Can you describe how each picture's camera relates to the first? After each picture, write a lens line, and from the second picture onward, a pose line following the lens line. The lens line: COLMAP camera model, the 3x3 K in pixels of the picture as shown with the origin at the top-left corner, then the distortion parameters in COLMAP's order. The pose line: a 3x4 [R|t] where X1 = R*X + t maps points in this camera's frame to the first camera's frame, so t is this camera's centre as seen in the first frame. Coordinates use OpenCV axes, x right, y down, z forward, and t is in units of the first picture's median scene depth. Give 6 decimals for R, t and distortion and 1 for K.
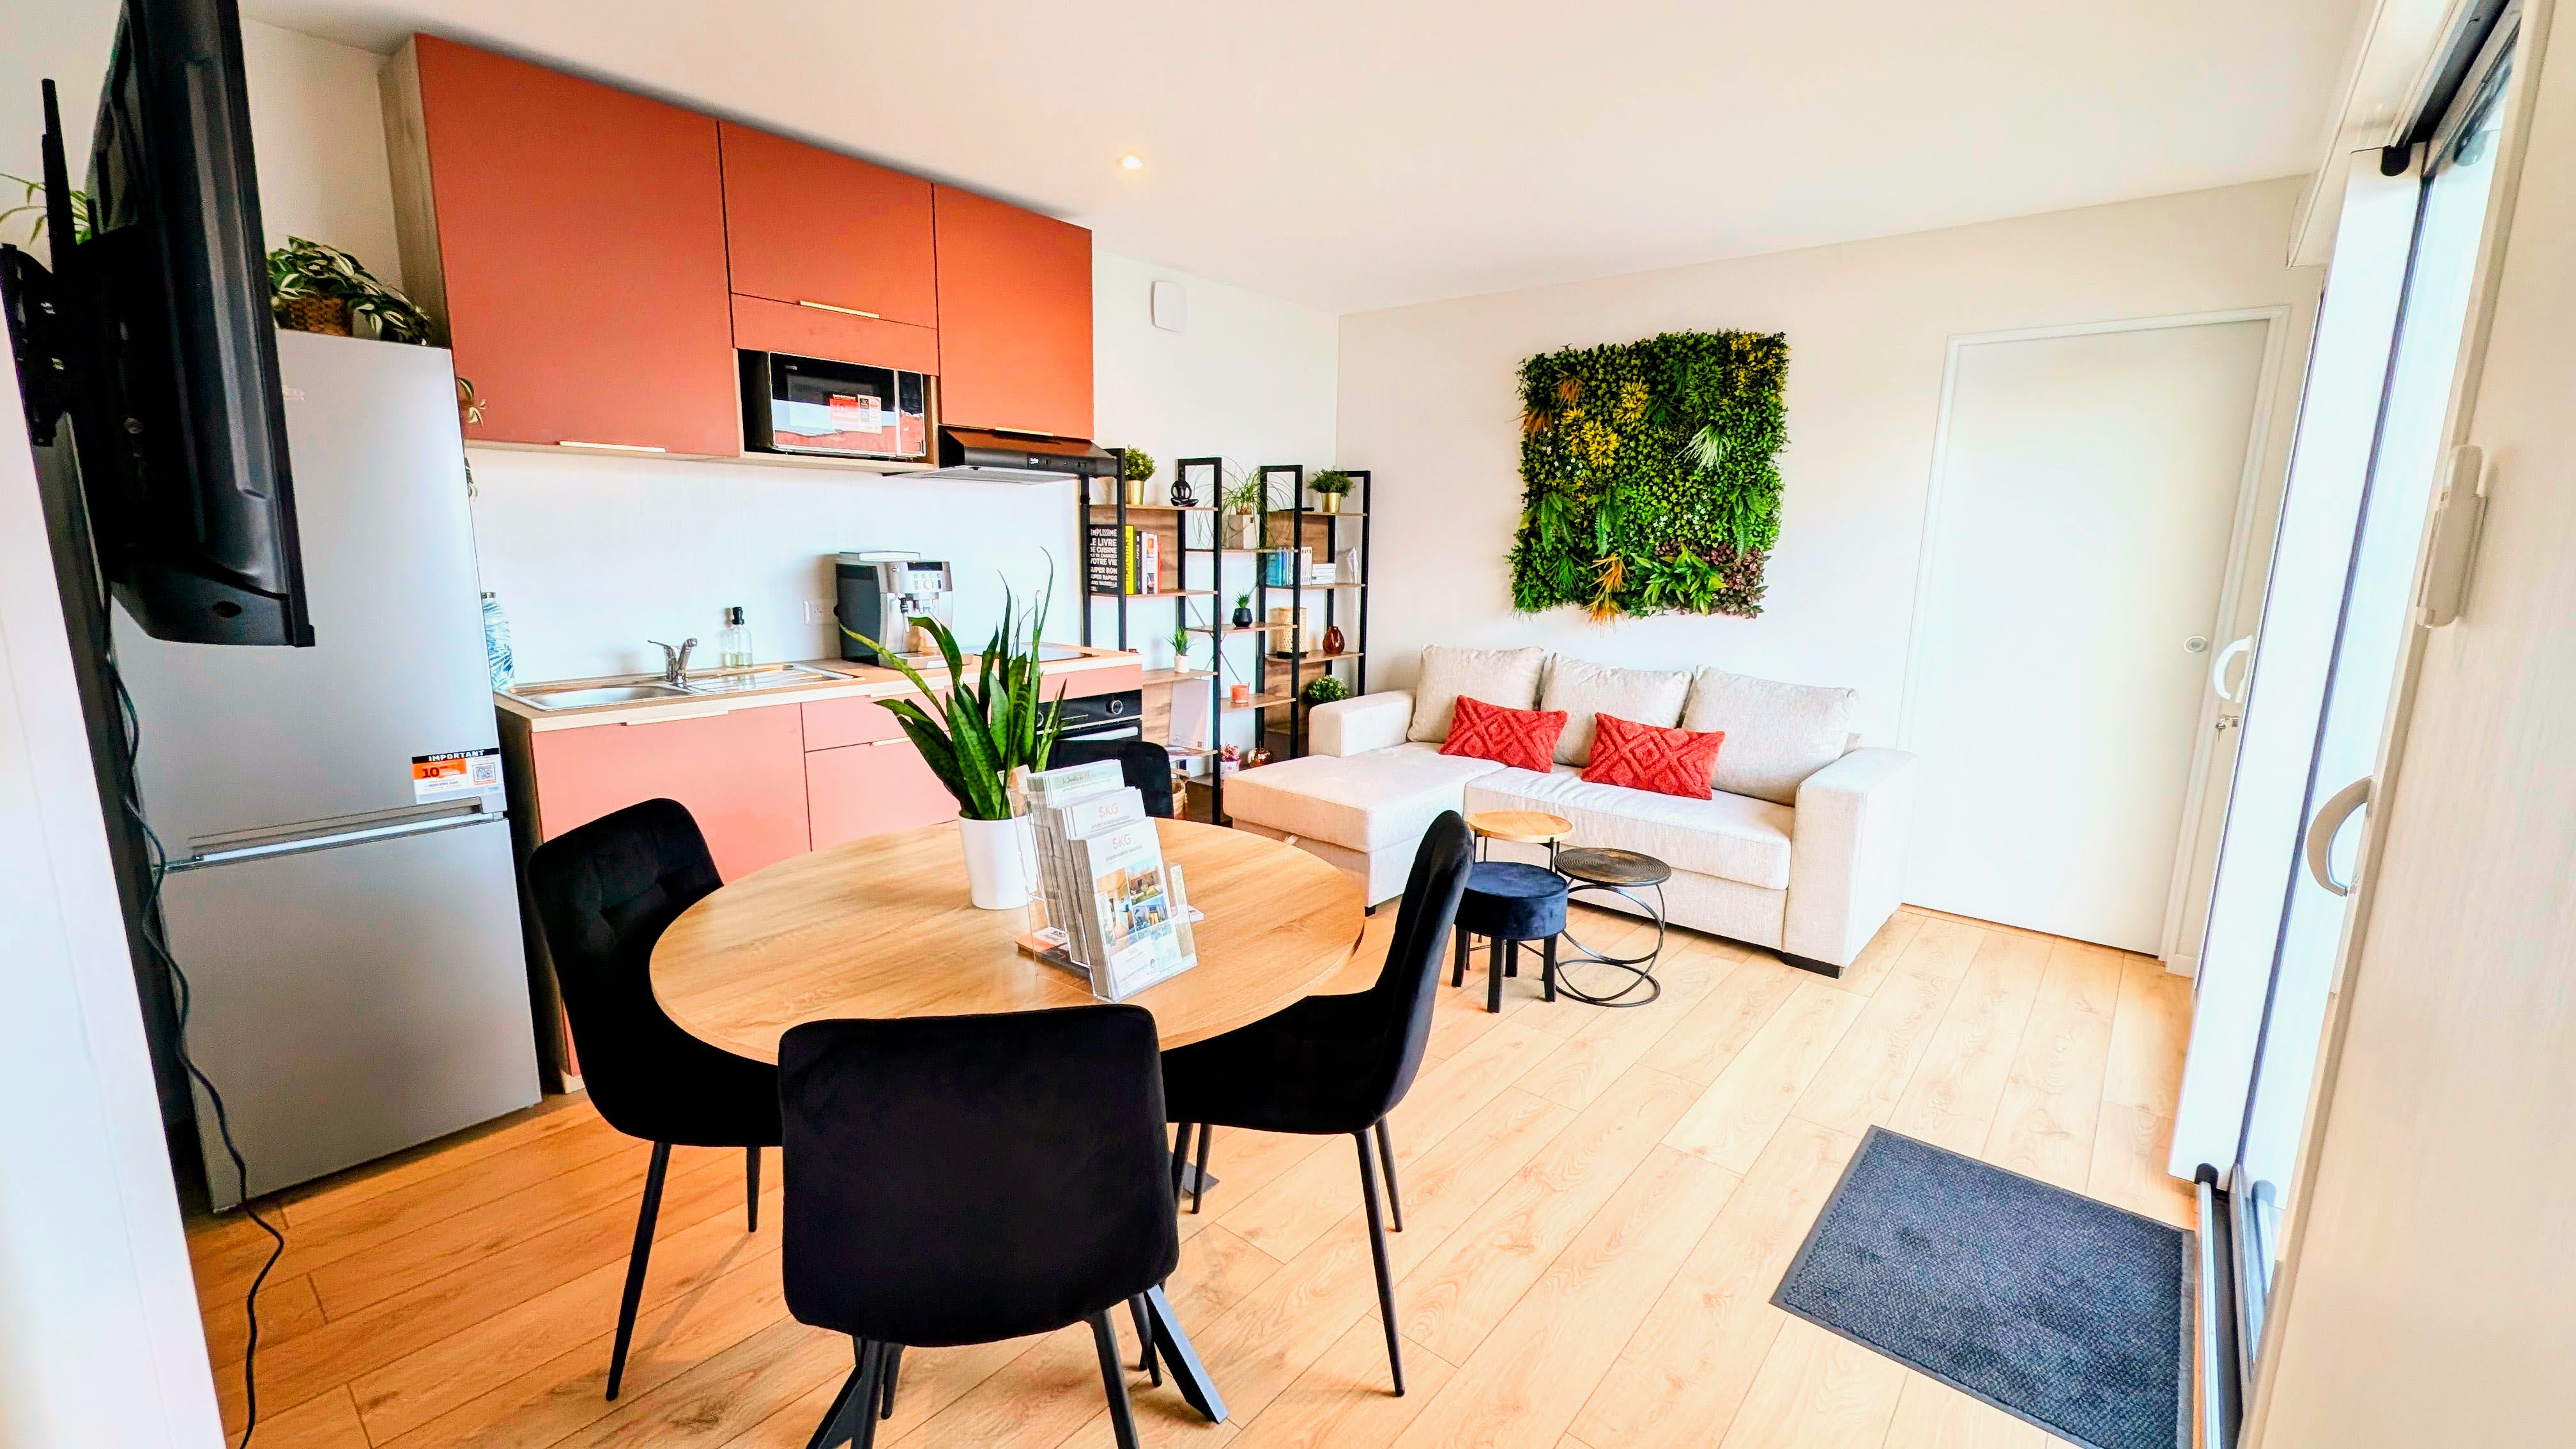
lens RADIAL K [[1056.3, 0, 1293.5], [0, 1056.3, 726.9], [0, 0, 1]] dist [-0.009740, -0.000149]
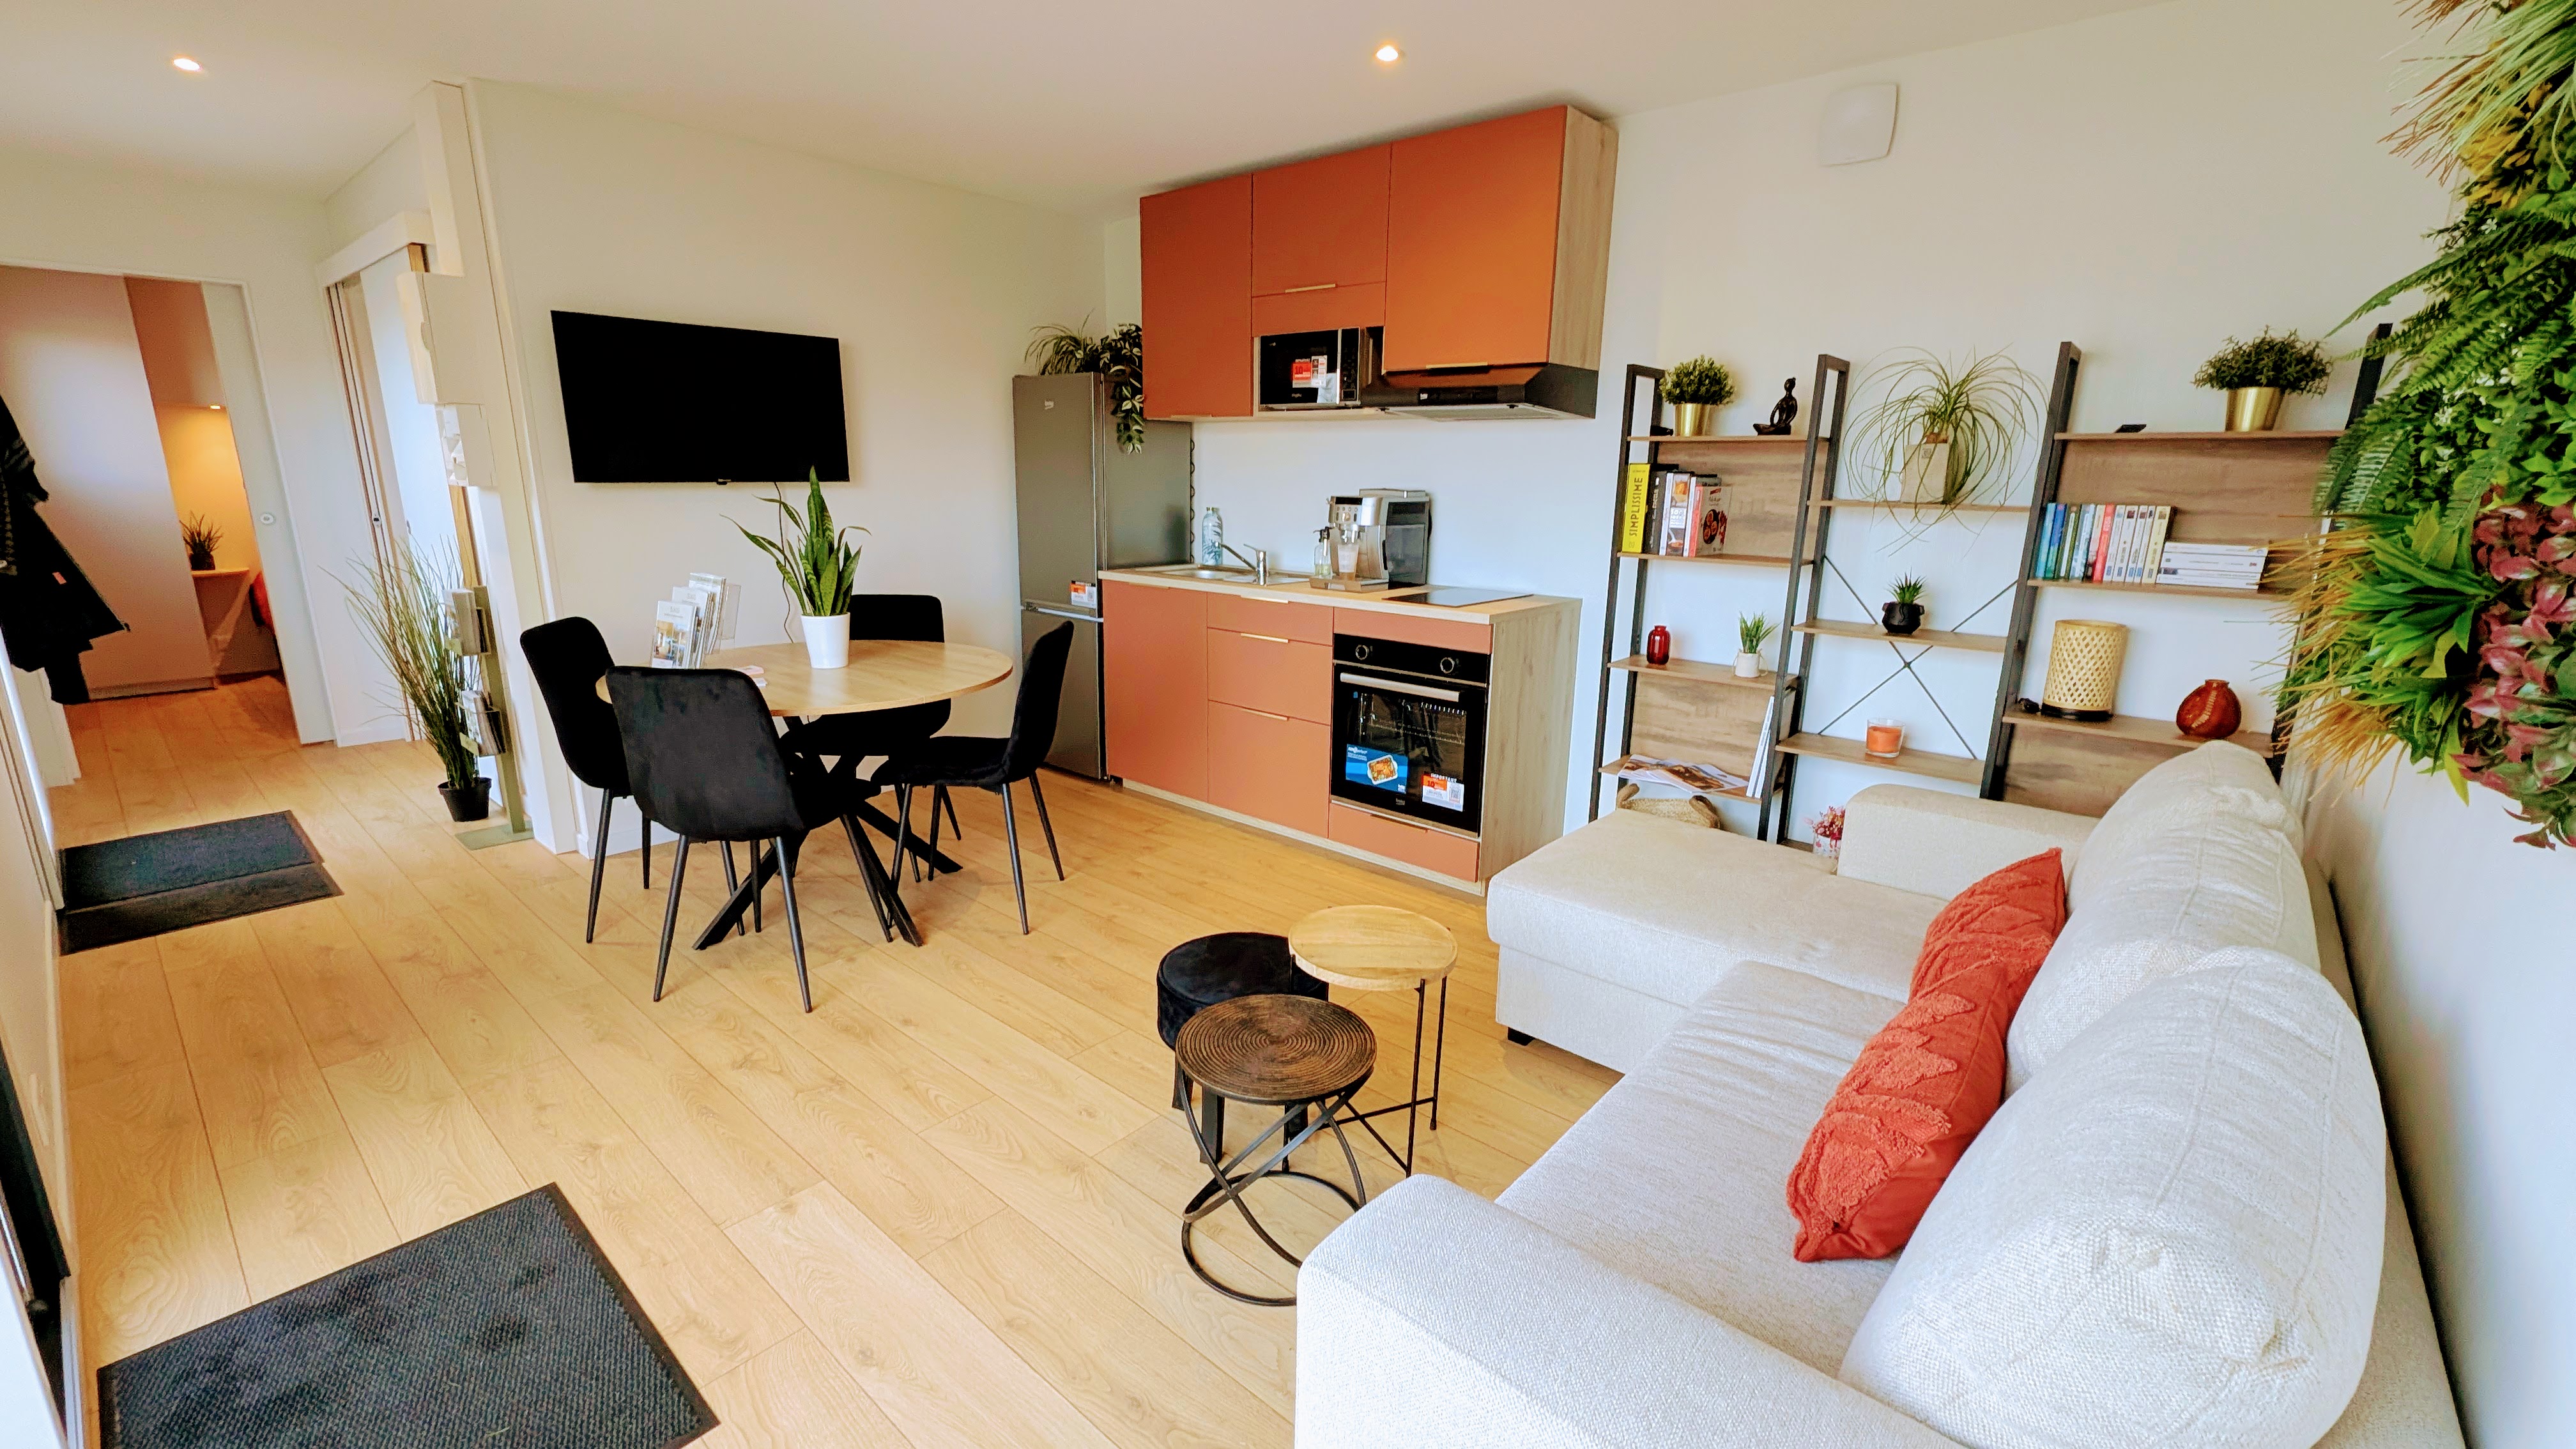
lens RADIAL K [[1056.3, 0, 1293.5], [0, 1056.3, 726.9], [0, 0, 1]] dist [-0.009740, -0.000149]
pose [[-0.013639, 0.219141, -0.975598, 0.925278], [-0.198300, 0.955716, 0.217448, -0.176509], [0.980046, 0.196427, 0.030421, 1.085972]]
